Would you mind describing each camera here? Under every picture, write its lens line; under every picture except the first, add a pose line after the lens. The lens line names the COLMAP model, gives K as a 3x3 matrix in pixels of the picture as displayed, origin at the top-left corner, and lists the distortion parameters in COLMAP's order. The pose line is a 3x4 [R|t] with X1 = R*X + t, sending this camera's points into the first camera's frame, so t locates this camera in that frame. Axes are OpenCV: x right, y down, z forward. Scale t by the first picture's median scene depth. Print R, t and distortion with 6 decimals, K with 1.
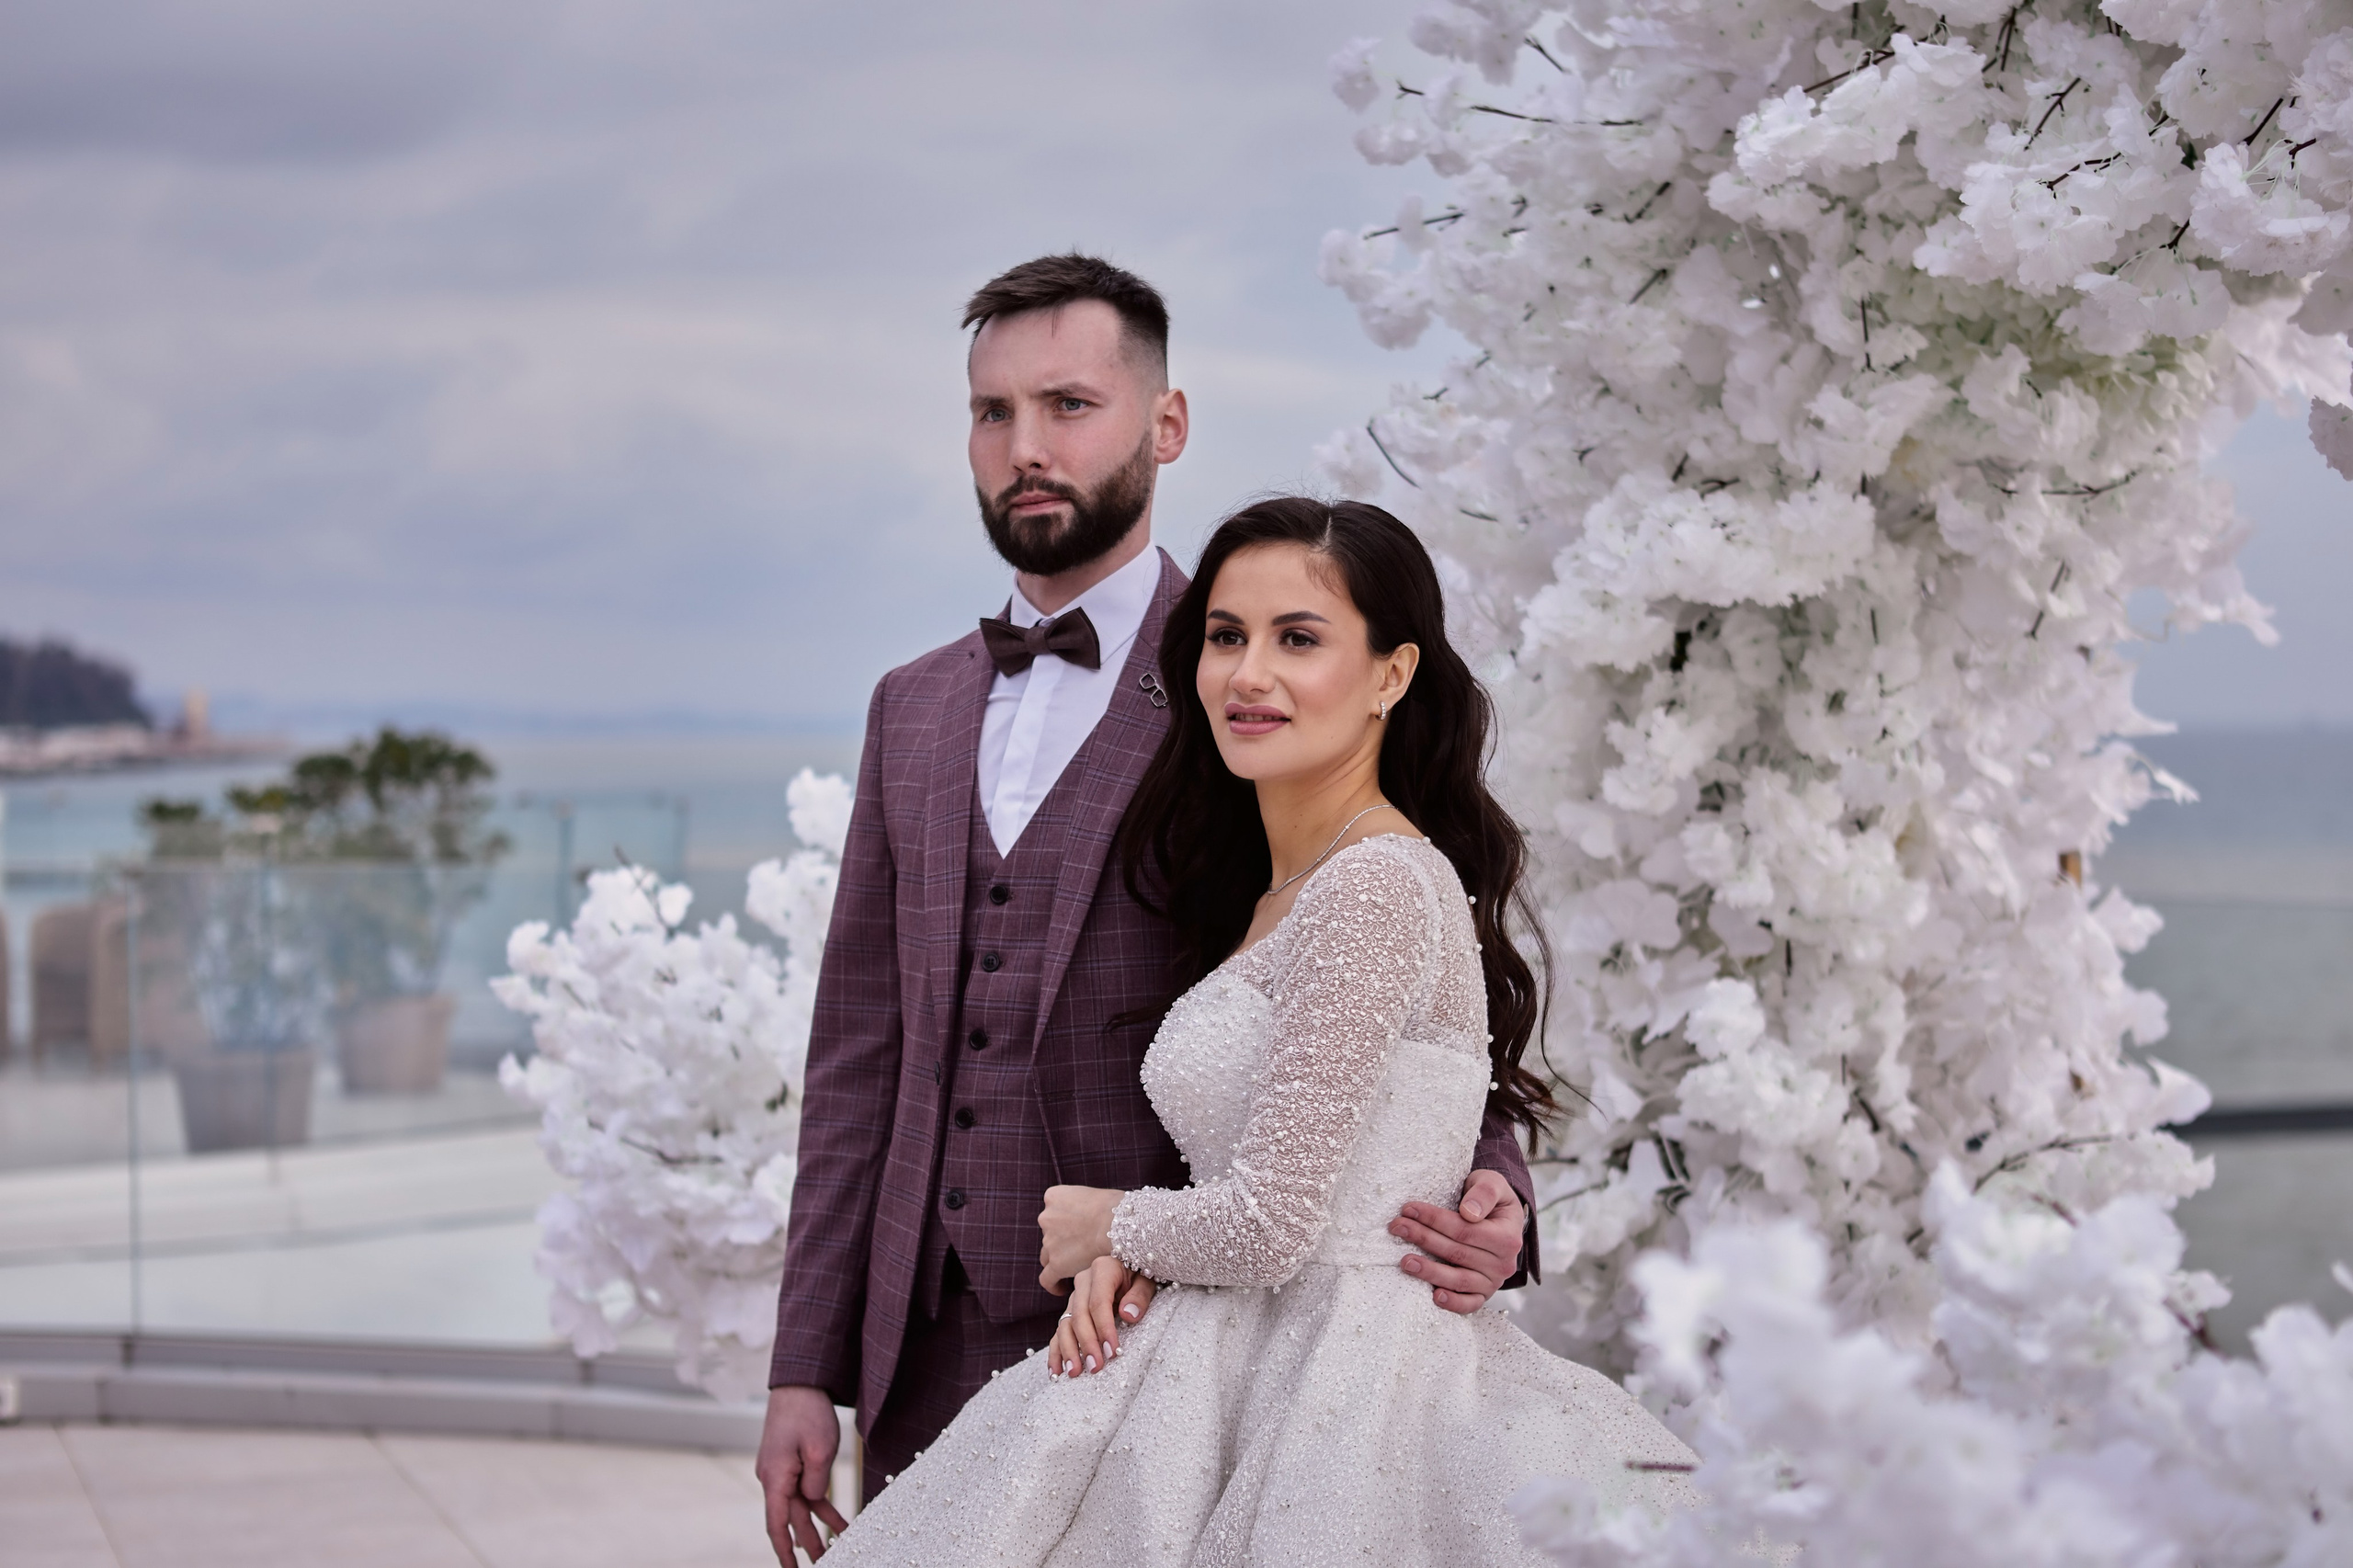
lens RADIAL K [[4439.6, 0, 1176.5], [0, 4439.6, 784.0], [0, 0, 1]] dist [-0.049352, 0.066043]
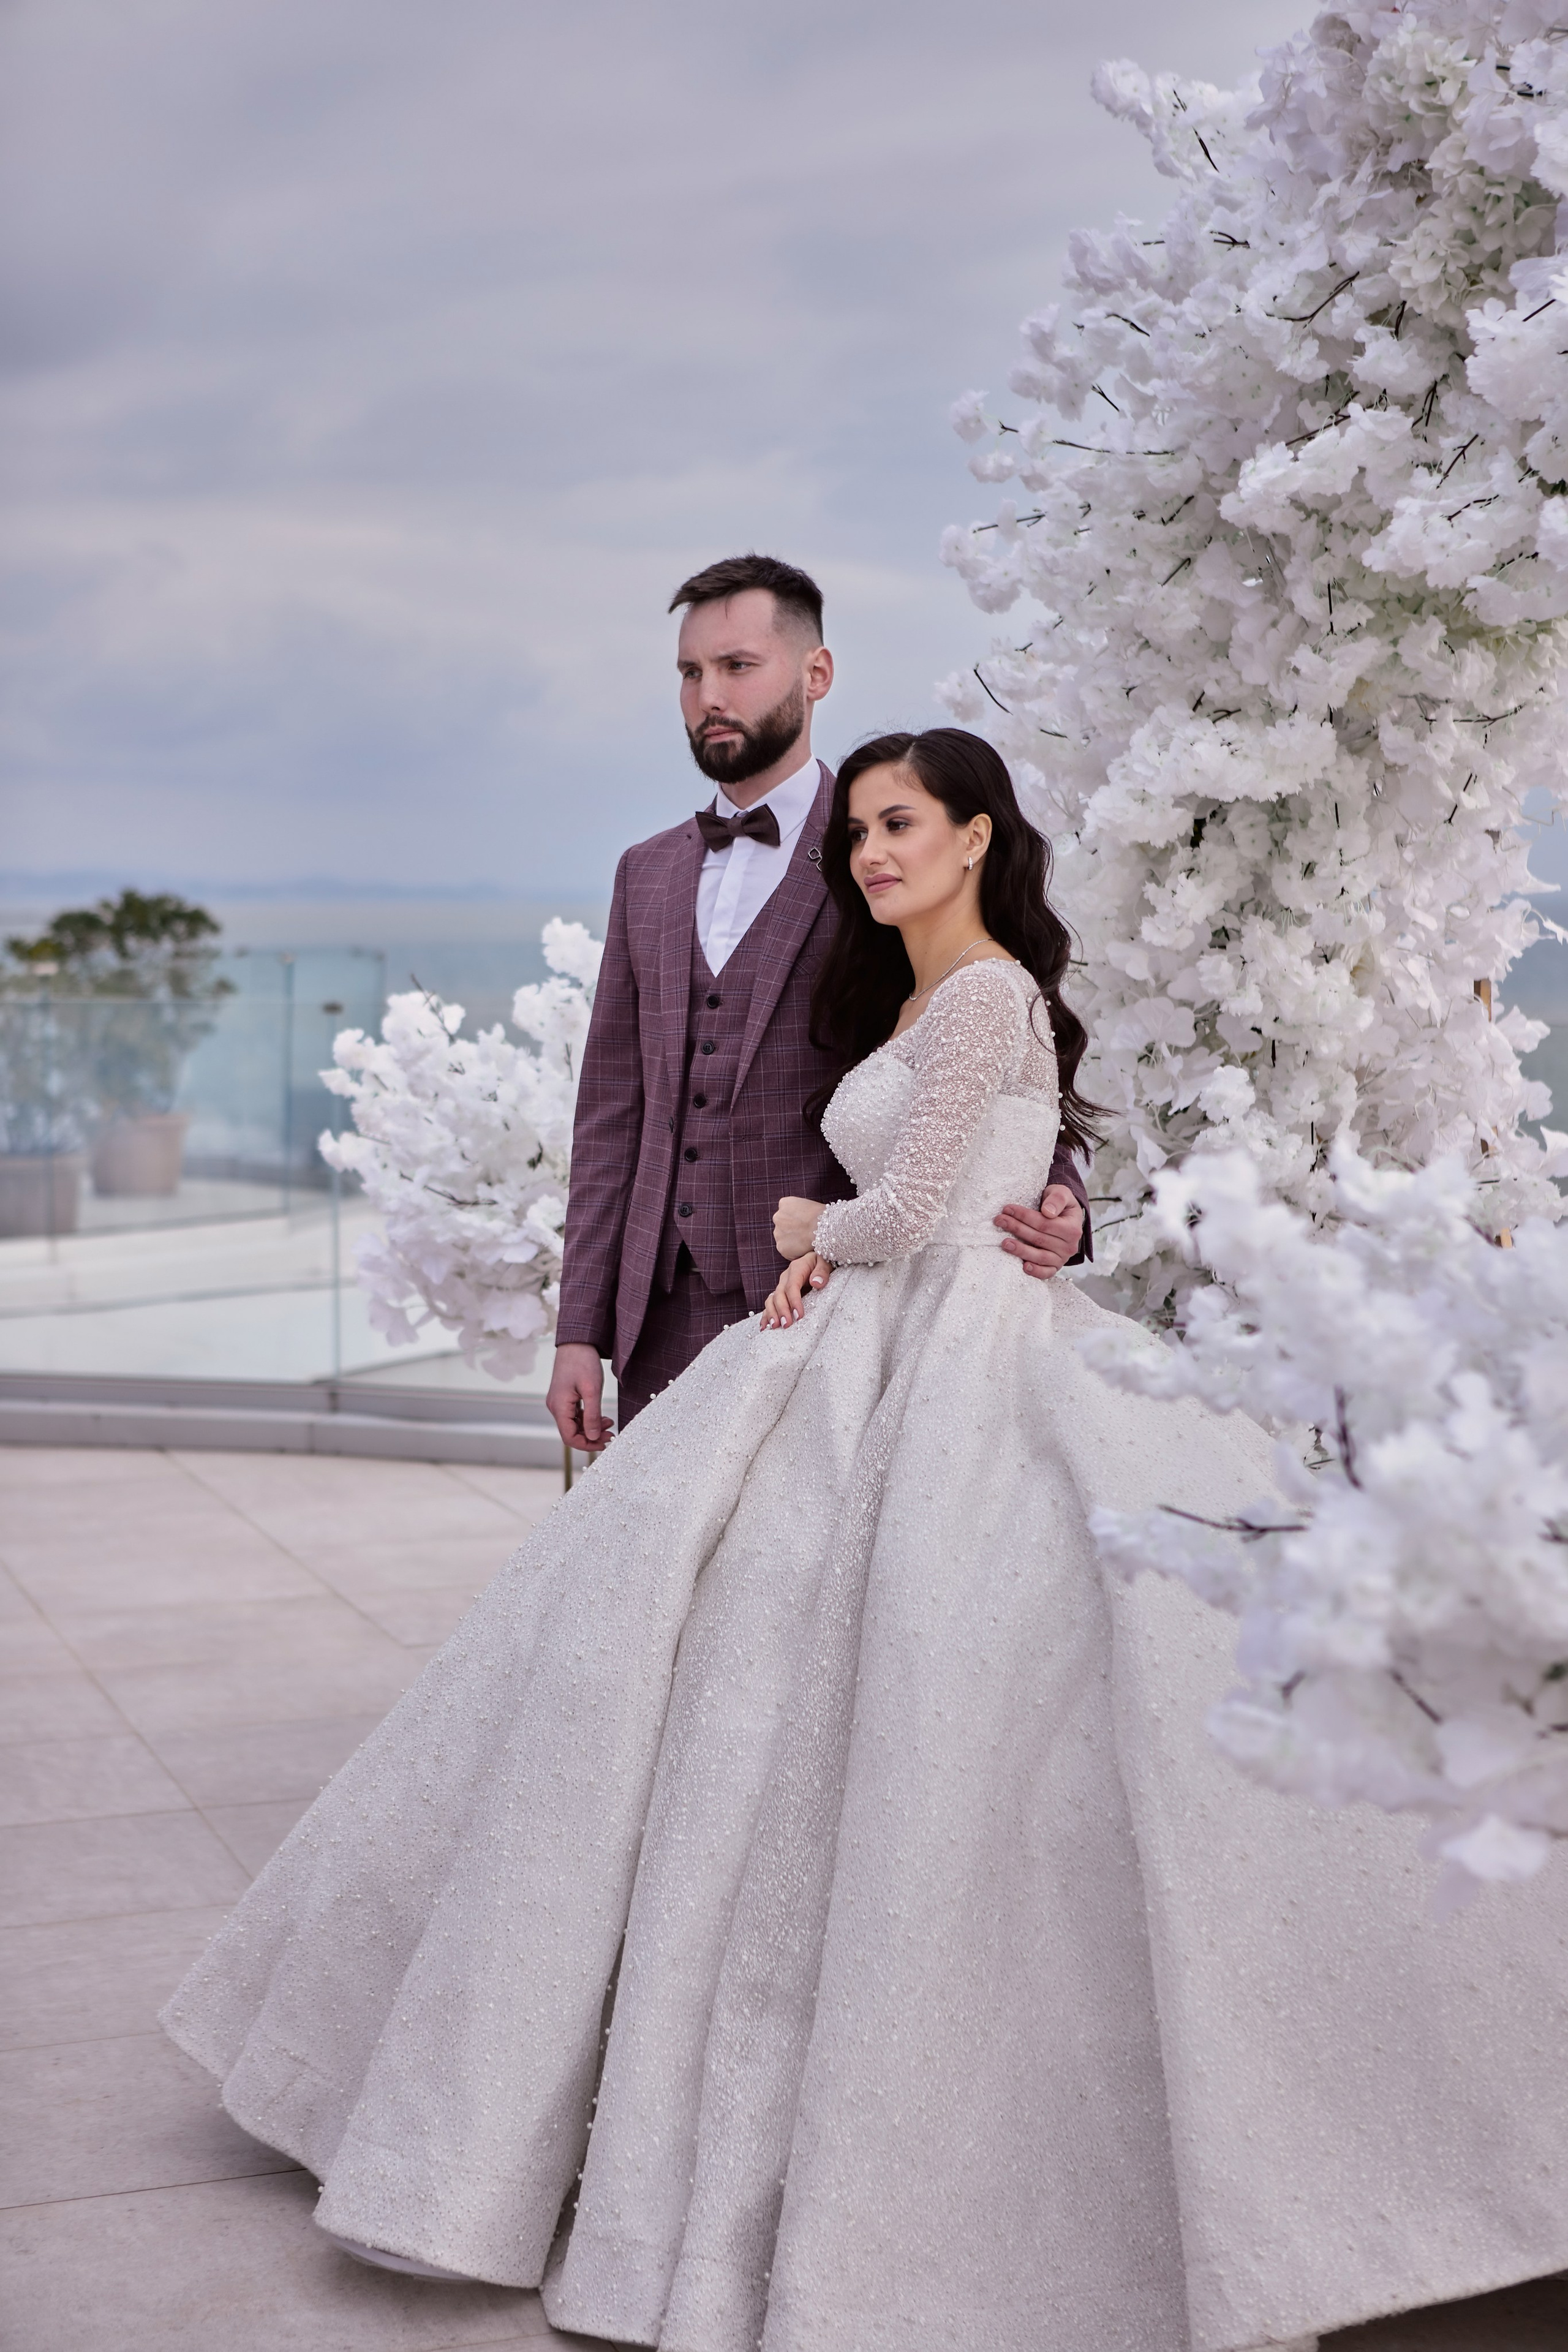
lens RADIAL K [[3879.1, 0, 784.0], [0, 3879.1, 1176.0], [0, 0, 1]] dist [0.093339, -0.187336]
pose [[0.999987, 0.003378, 0.003771, -0.020925], [-0.003596, 0.998231, 0.059349, 0.005806], [-0.003564, -0.059362, 0.998230, -0.228222]]
